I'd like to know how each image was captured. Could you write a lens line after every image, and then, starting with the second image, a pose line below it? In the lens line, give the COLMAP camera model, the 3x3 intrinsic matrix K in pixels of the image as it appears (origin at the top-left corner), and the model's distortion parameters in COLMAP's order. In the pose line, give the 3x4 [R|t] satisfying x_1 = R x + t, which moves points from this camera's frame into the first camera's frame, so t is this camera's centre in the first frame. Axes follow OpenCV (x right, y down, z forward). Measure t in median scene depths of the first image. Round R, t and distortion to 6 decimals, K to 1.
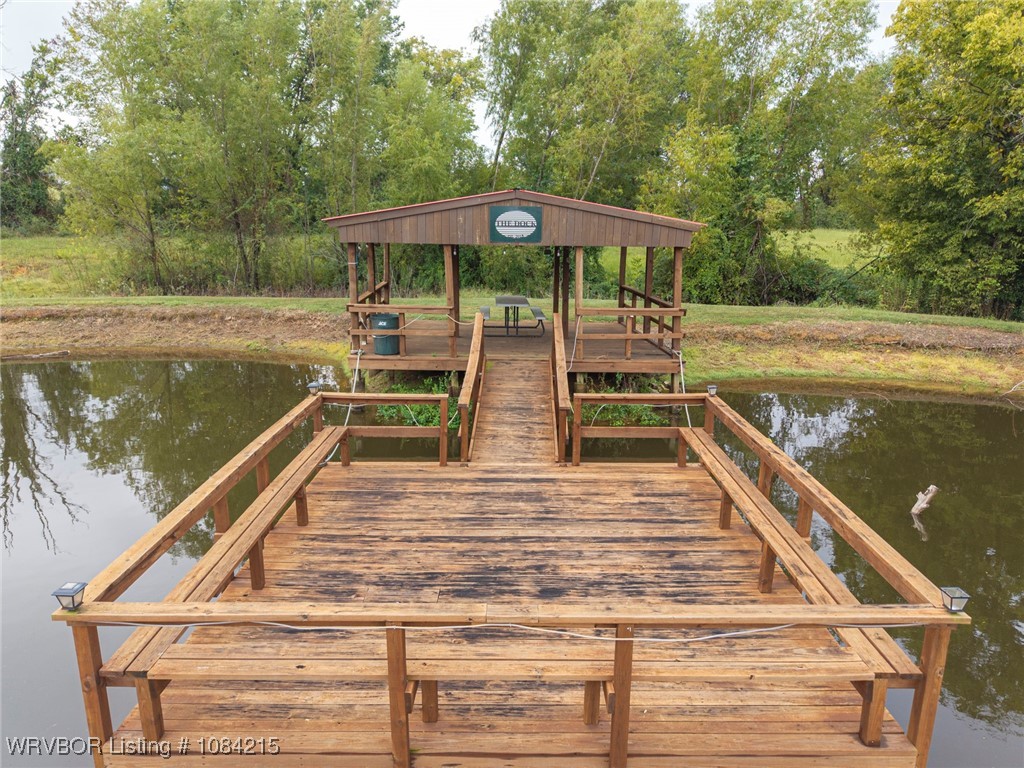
lens RADIAL K [[691.3, 0, 512.0], [0, 691.3, 384.0], [0, 0, 1]] dist [0.025502, -0.002167]
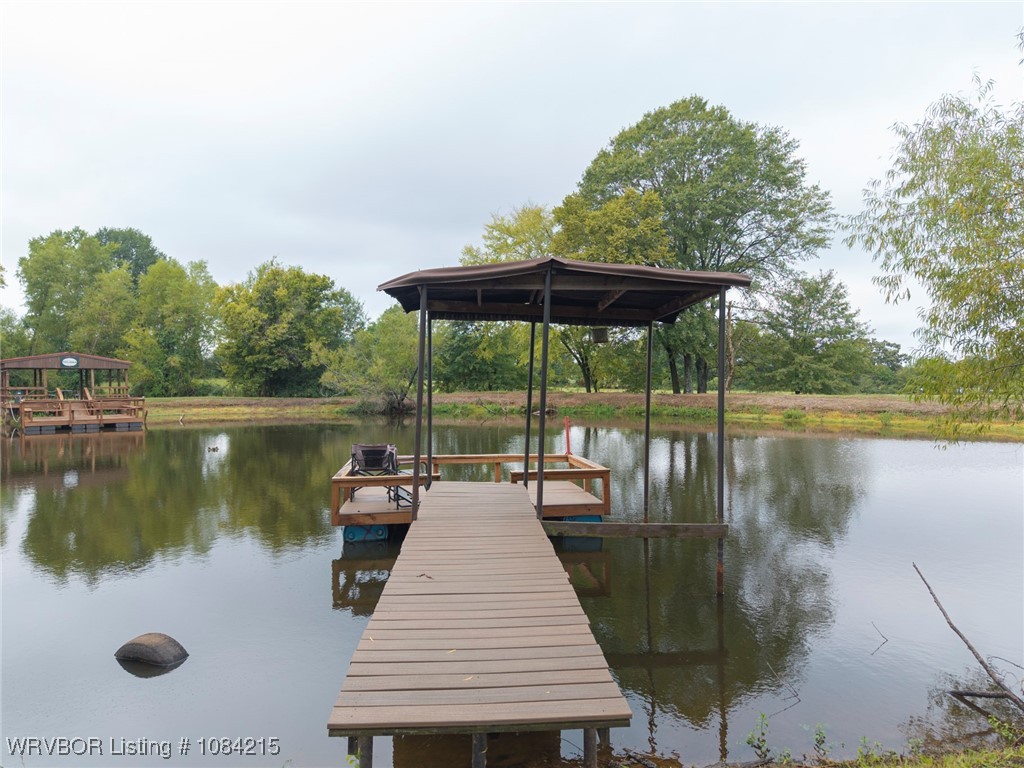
lens RADIAL K [[691.3, 0, 512.0], [0, 691.3, 384.0], [0, 0, 1]] dist [0.025502, -0.002167]
pose [[0.789650, -0.016946, 0.613323, -0.251284], [0.152783, 0.973562, -0.169807, 0.514497], [-0.594231, 0.227794, 0.771362, -1.901770]]
